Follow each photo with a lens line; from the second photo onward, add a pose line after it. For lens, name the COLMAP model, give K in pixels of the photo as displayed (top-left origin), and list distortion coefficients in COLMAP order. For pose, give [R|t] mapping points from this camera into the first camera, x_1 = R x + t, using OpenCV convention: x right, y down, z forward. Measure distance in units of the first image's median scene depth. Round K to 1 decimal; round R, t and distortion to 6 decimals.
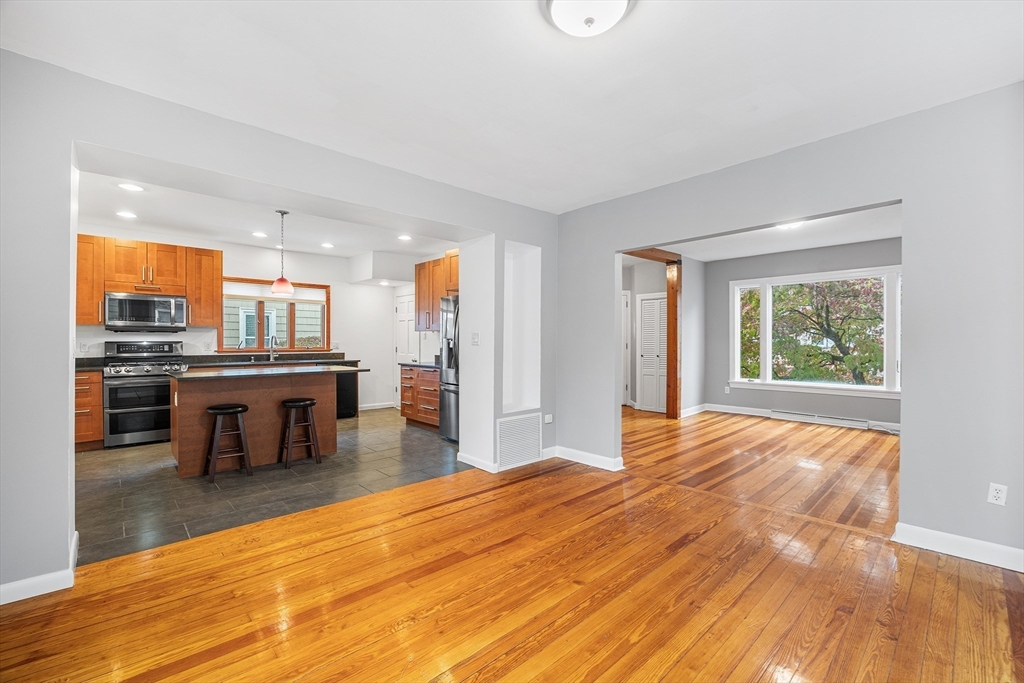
lens RADIAL K [[431.4, 0, 516.1], [0, 431.4, 345.1], [0, 0, 1]] dist [-0.016929, 0.000400]
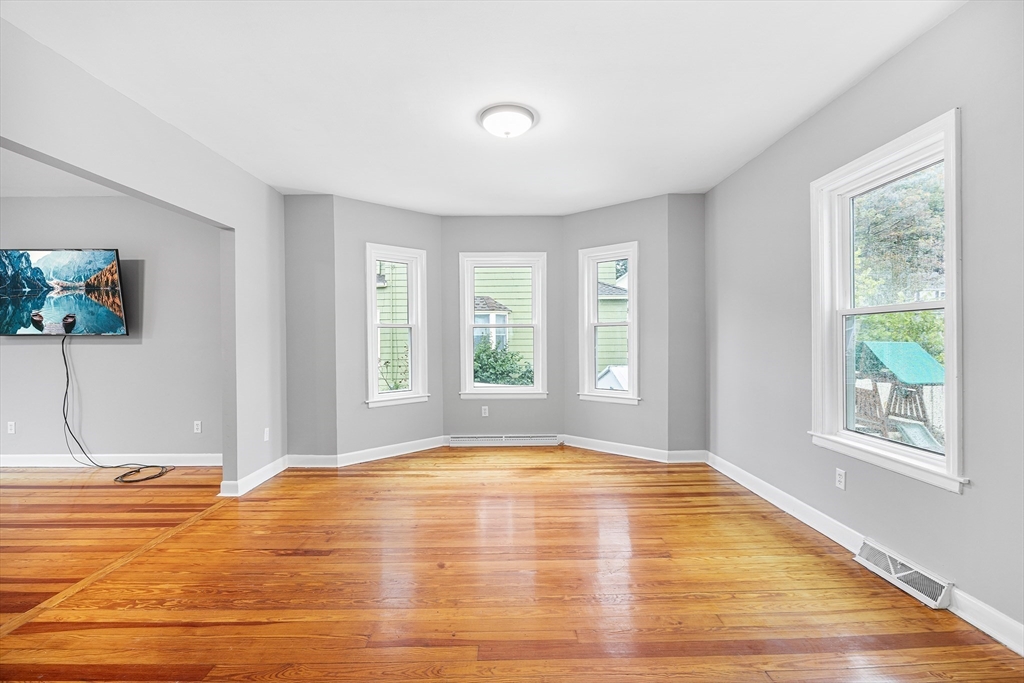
lens RADIAL K [[431.4, 0, 511.7], [0, 431.4, 343.2], [0, 0, 1]] dist [-0.016929, 0.000400]
pose [[-0.739012, 0.001573, 0.673691, -0.276123], [0.013807, 0.999823, 0.012811, -0.002534], [-0.673551, 0.018769, -0.738902, 0.655023]]
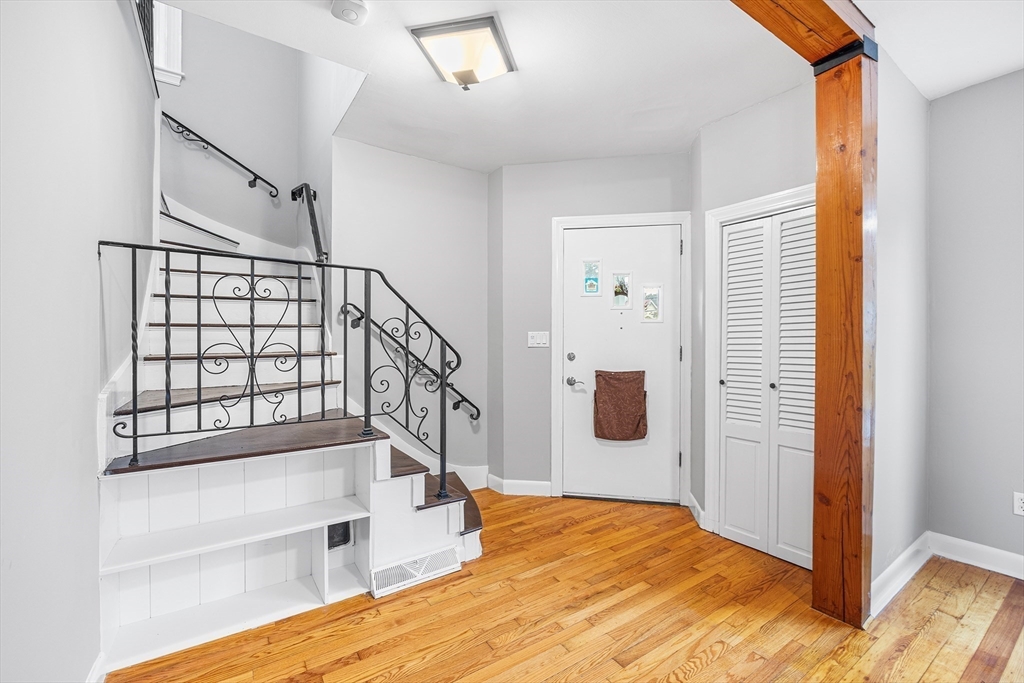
lens RADIAL K [[431.4, 0, 513.1], [0, 431.4, 344.2], [0, 0, 1]] dist [-0.016929, 0.000400]
pose [[0.988047, 0.004874, -0.154076, 0.243194], [-0.006422, 0.999934, -0.009551, -0.004082], [0.154019, 0.010426, 0.988013, 0.861624]]
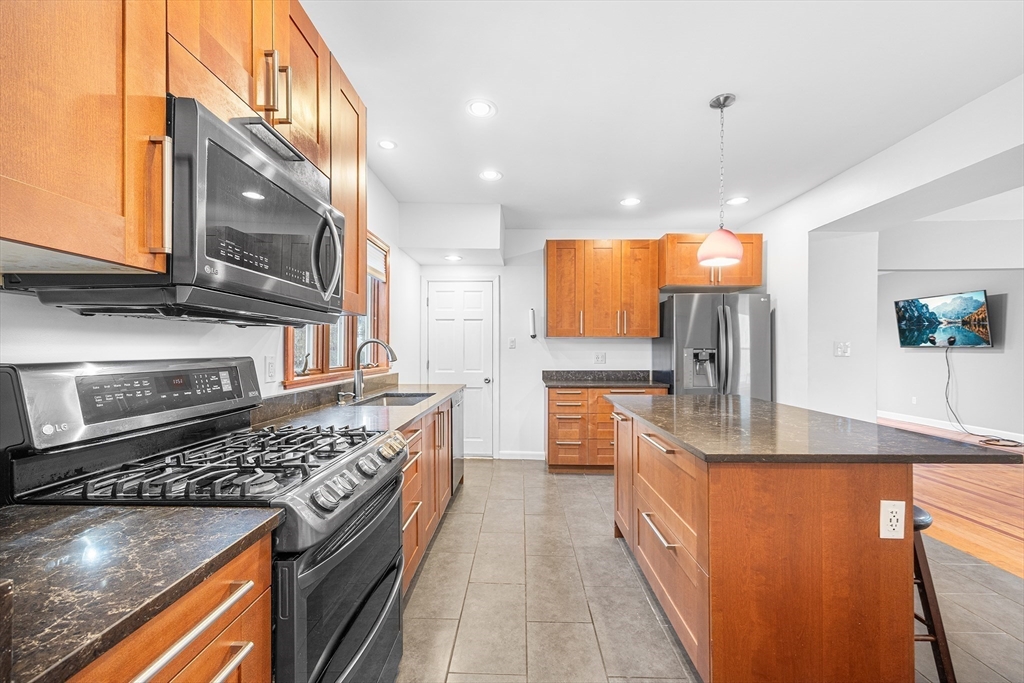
lens RADIAL K [[415.2, 0, 514.9], [0, 415.2, 348.9], [0, 0, 1]] dist [0.011517, 0.000729]
pose [[0.696626, 0.000616, 0.717435, -0.879619], [0.005841, 0.999962, -0.006530, -0.011316], [-0.717411, 0.008740, 0.696595, 0.681604]]
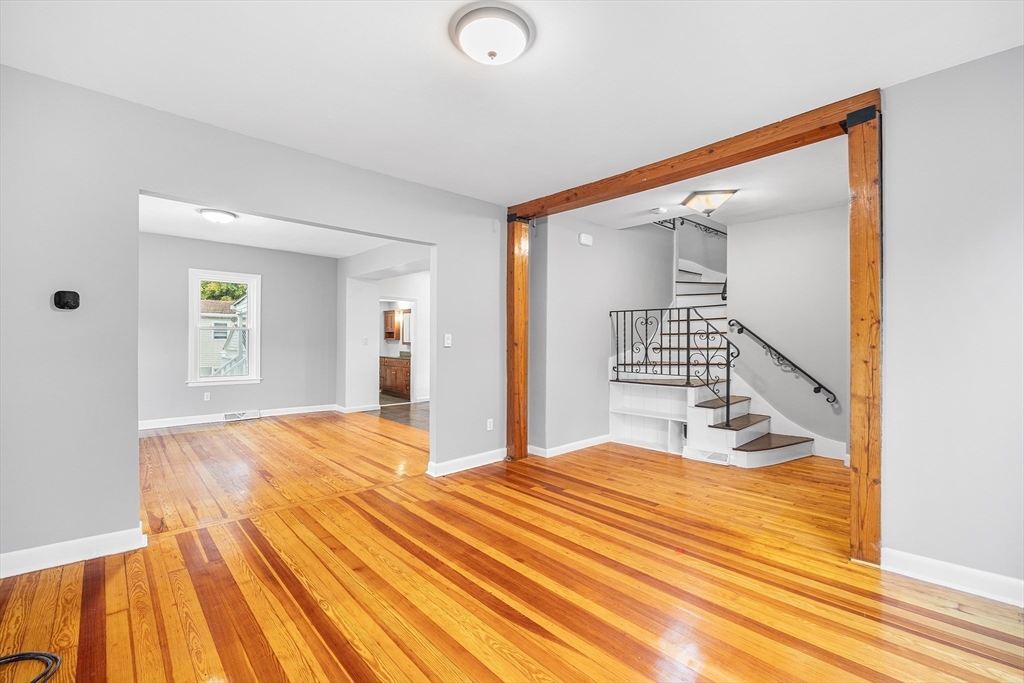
lens RADIAL K [[431.4, 0, 508.1], [0, 431.4, 341.3], [0, 0, 1]] dist [-0.016929, 0.000400]
pose [[-0.004266, 0.005850, -0.999974, 0.890840], [-0.014060, 0.999884, 0.005910, -0.010220], [0.999892, 0.014085, -0.004183, 0.876963]]
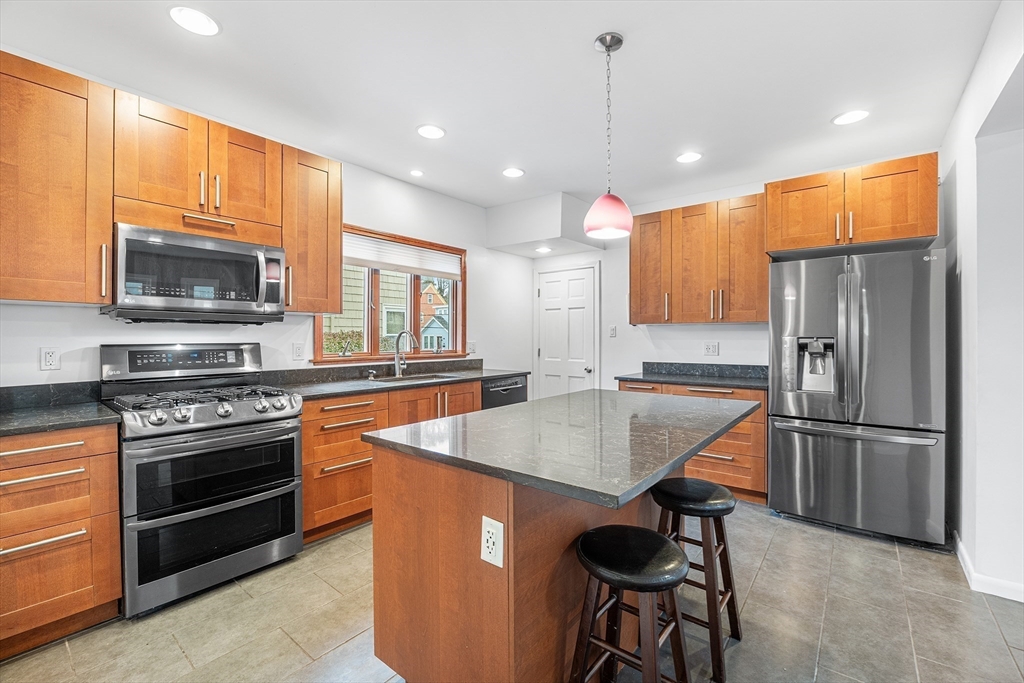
lens RADIAL K [[431.4, 0, 512.9], [0, 431.4, 337.1], [0, 0, 1]] dist [-0.016929, 0.000400]
pose [[0.991403, -0.000941, 0.130838, -0.569556], [0.002235, 0.999950, -0.009748, -0.010240], [-0.130823, 0.009957, 0.991356, 0.484954]]
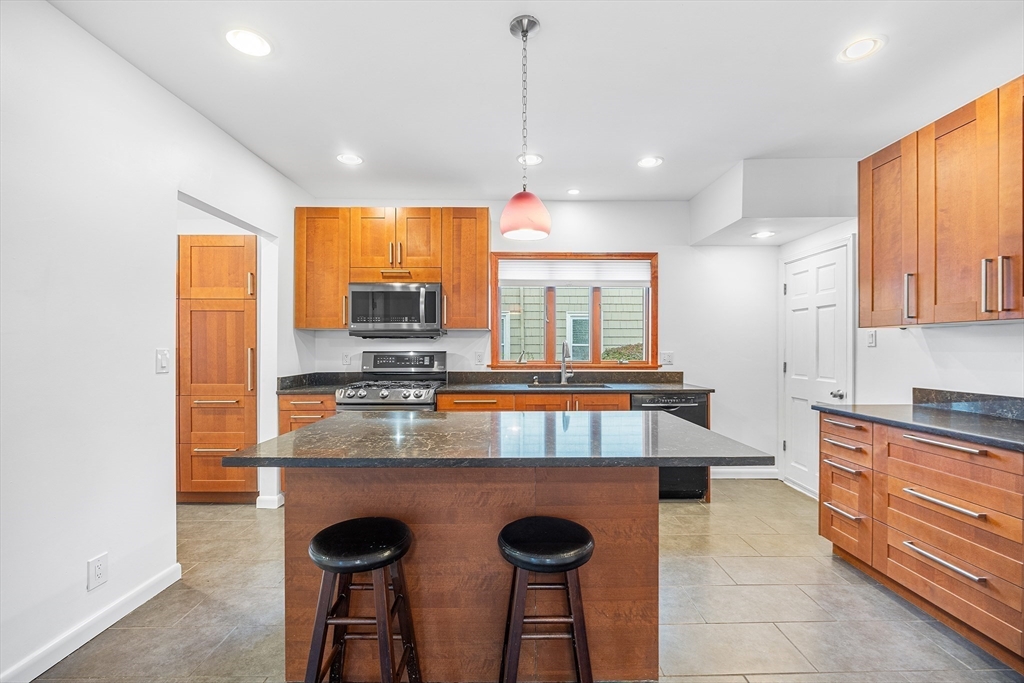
lens RADIAL K [[431.4, 0, 513.4], [0, 431.4, 347.9], [0, 0, 1]] dist [-0.016929, 0.000400]
pose [[0.728958, 0.000547, -0.684558, -0.233183], [-0.006581, 0.999959, -0.006208, -0.010758], [0.684526, 0.009031, 0.728932, 0.581152]]
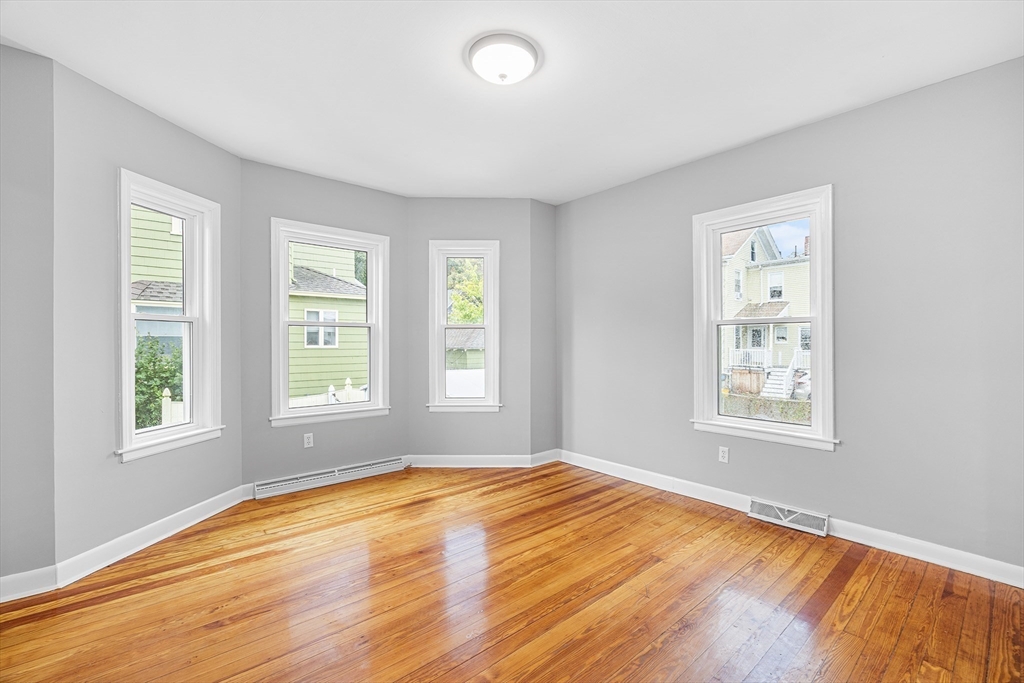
lens RADIAL K [[431.4, 0, 515.0], [0, 431.4, 342.6], [0, 0, 1]] dist [-0.016929, 0.000400]
pose [[-0.999241, 0.002541, 0.038881, 0.025613], [0.002838, 0.999967, 0.007599, -0.002847], [-0.038861, 0.007704, -0.999215, 0.669976]]
